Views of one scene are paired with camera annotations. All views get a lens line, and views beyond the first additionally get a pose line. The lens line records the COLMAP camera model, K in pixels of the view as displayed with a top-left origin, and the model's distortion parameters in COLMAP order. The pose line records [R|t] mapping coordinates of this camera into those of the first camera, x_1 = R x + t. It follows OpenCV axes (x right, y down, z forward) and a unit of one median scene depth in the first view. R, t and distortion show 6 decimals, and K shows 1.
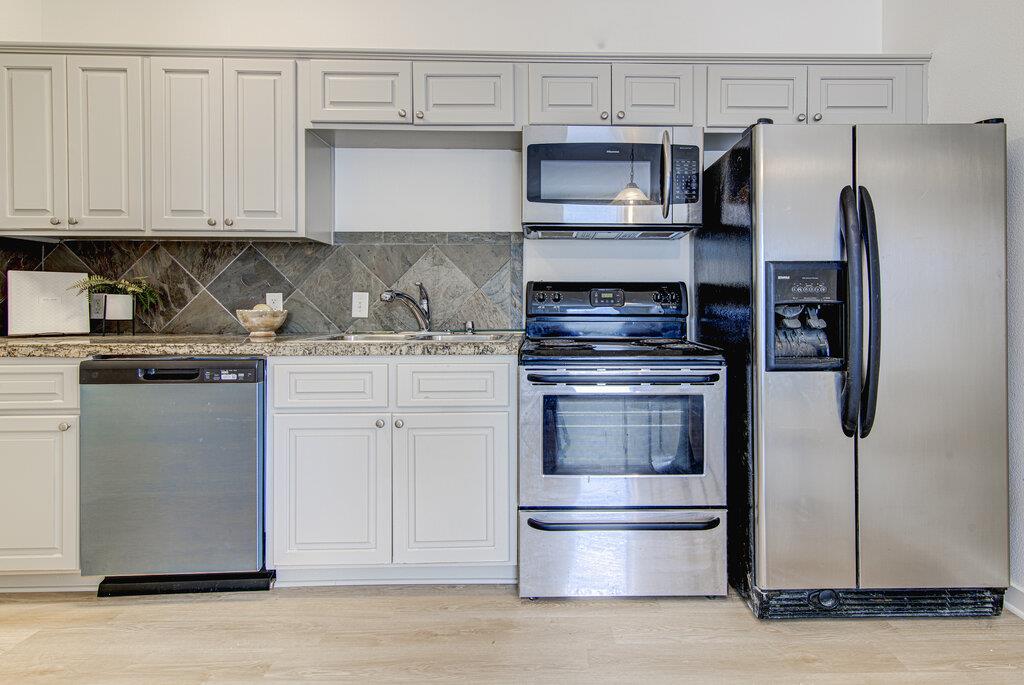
lens RADIAL K [[601.4, 0, 556.7], [0, 601.4, 306.1], [0, 0, 1]] dist [0.015377, -0.001182]
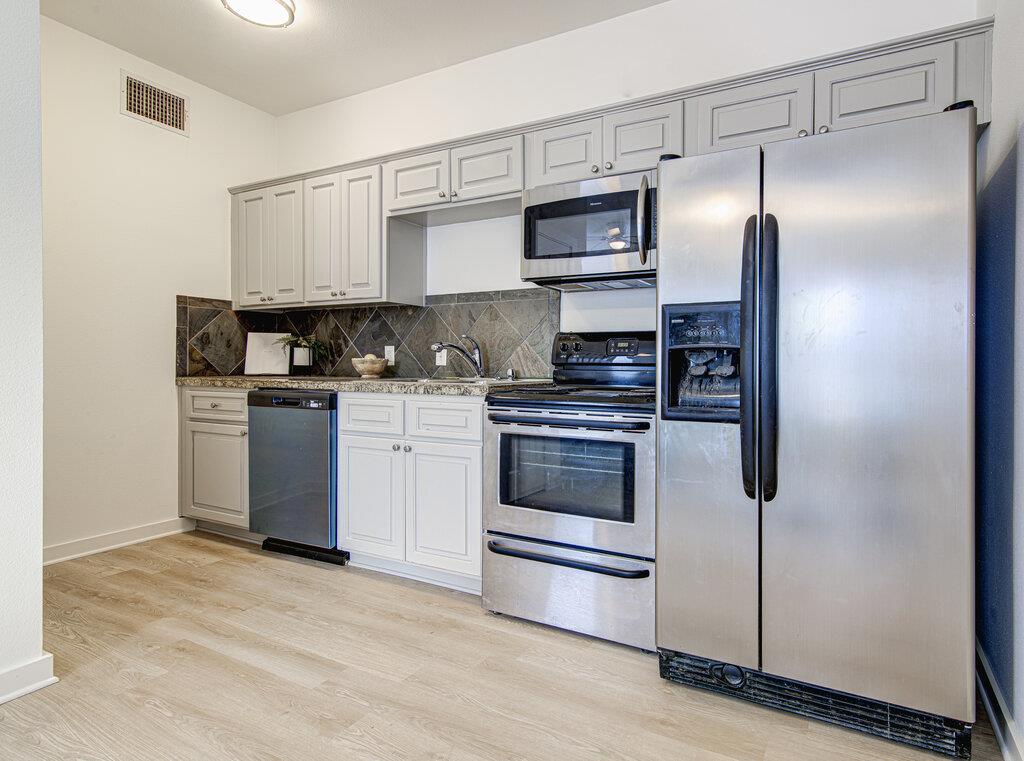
lens RADIAL K [[608.1, 0, 513.1], [0, 608.1, 366.2], [0, 0, 1]] dist [0.016046, -0.000207]
pose [[0.851351, 0.007463, -0.524543, 0.516894], [-0.005014, 0.999969, 0.006090, 0.014499], [0.524572, -0.002555, 0.851362, 0.042467]]
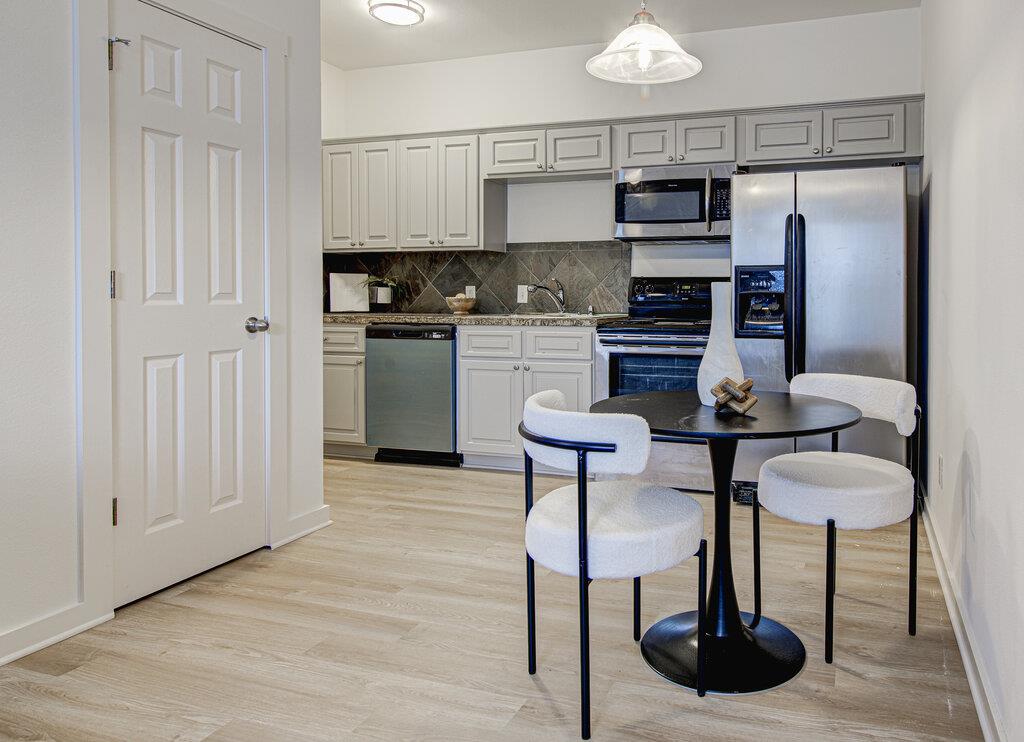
lens RADIAL K [[773.3, 0, 556.5], [0, 773.3, 307.1], [0, 0, 1]] dist [0.002026, -0.000625]
pose [[0.917567, 0.007531, -0.397509, 0.561734], [-0.001328, 0.999873, 0.015877, -0.000463], [0.397578, -0.014040, 0.917461, -0.766415]]
